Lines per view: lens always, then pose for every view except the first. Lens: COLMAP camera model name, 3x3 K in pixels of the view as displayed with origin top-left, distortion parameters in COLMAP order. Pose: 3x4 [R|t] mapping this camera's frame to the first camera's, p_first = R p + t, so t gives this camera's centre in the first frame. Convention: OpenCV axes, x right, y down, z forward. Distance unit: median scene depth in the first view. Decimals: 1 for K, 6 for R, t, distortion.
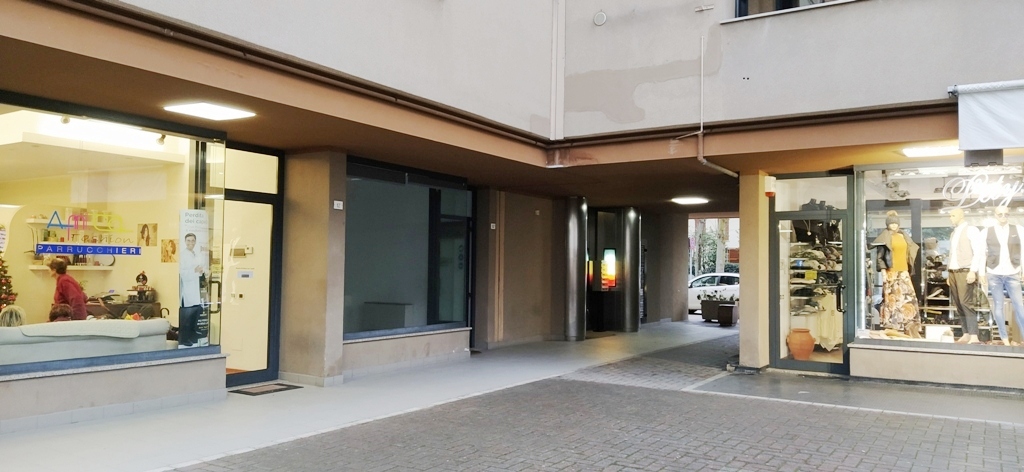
lens RADIAL K [[759.0, 0, 506.7], [0, 759.0, 239.8], [0, 0, 1]] dist [0.074341, -0.077122]
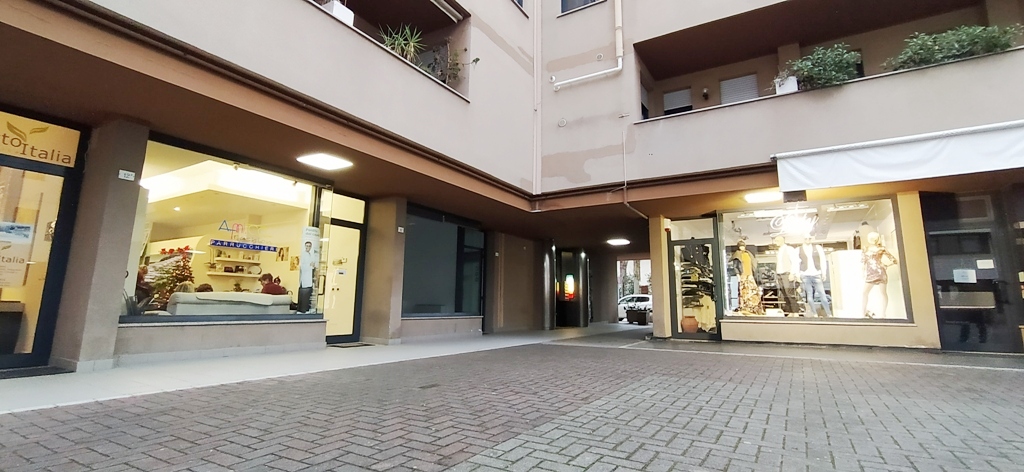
lens RADIAL K [[465.1, 0, 512.3], [0, 465.1, 225.7], [0, 0, 1]] dist [-0.005705, 0.003584]
pose [[0.999849, 0.003131, 0.017116, -0.003904], [-0.000824, 0.991101, -0.133108, 0.069105], [-0.017381, 0.133074, 0.990954, 0.024568]]
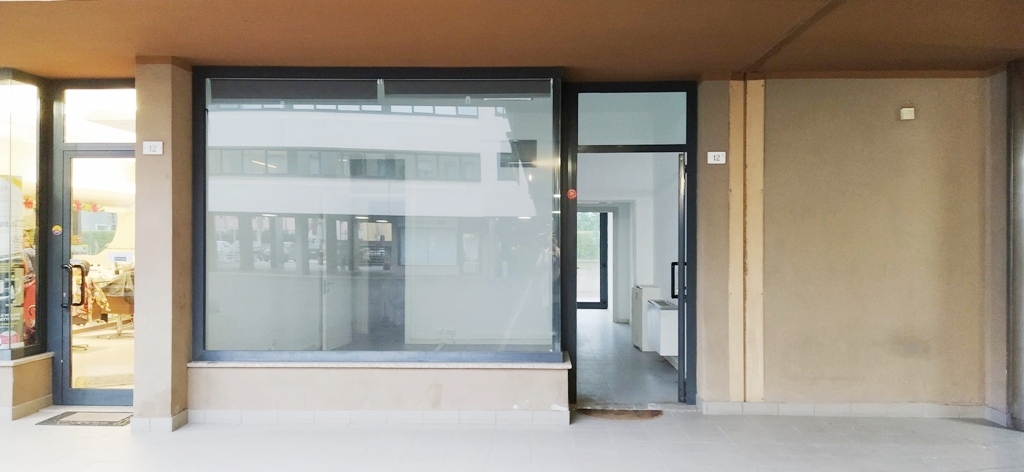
lens RADIAL K [[759.0, 0, 512.6], [0, 759.0, 235.3], [0, 0, 1]] dist [0.074341, -0.077122]
pose [[0.497261, -0.014625, -0.867478, 0.436607], [0.036856, 0.999311, 0.004279, 0.031743], [0.866818, -0.034099, 0.497458, 0.853110]]
